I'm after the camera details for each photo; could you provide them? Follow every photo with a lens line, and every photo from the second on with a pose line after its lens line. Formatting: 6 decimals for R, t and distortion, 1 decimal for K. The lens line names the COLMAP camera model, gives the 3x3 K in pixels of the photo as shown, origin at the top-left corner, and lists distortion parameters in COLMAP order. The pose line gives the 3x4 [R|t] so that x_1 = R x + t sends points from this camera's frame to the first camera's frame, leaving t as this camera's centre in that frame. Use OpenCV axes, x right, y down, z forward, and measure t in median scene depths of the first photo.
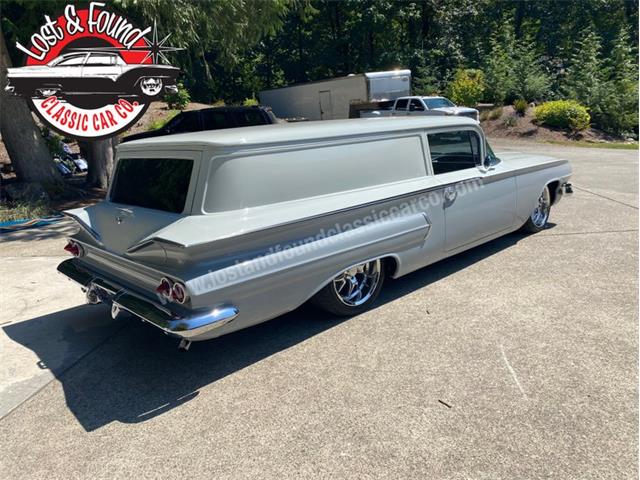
lens RADIAL K [[487.0, 0, 316.0], [0, 487.0, 238.6], [0, 0, 1]] dist [0.028505, -0.029818]
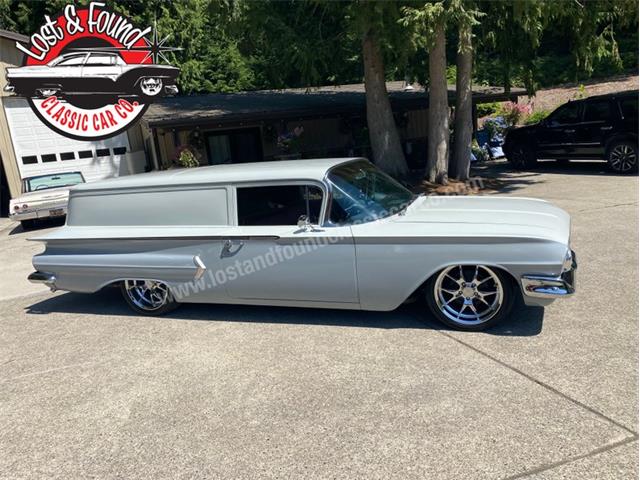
lens RADIAL K [[487.0, 0, 319.0], [0, 487.0, 242.9], [0, 0, 1]] dist [0.028505, -0.029818]
pose [[0.458111, 0.210252, -0.863672, 1.298564], [-0.147266, 0.976149, 0.159521, -0.300065], [0.876611, 0.054111, 0.478147, 0.670010]]
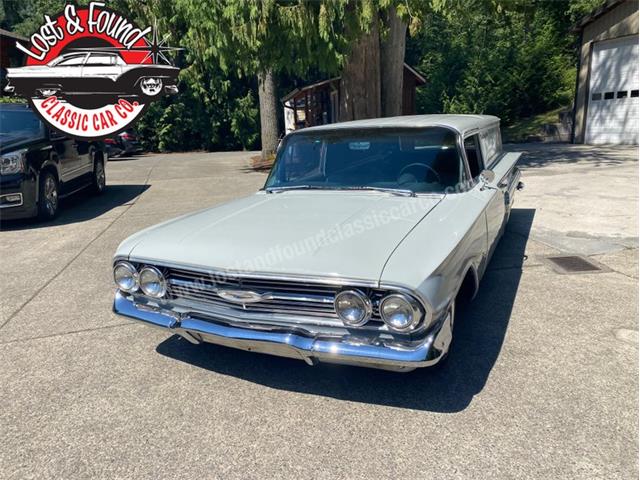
lens RADIAL K [[487.0, 0, 322.6], [0, 487.0, 240.2], [0, 0, 1]] dist [0.028505, -0.029818]
pose [[-0.923647, 0.198591, -0.327777, 0.701722], [0.023251, 0.882731, 0.469303, -0.578192], [0.382538, 0.425849, -0.819949, 2.172085]]
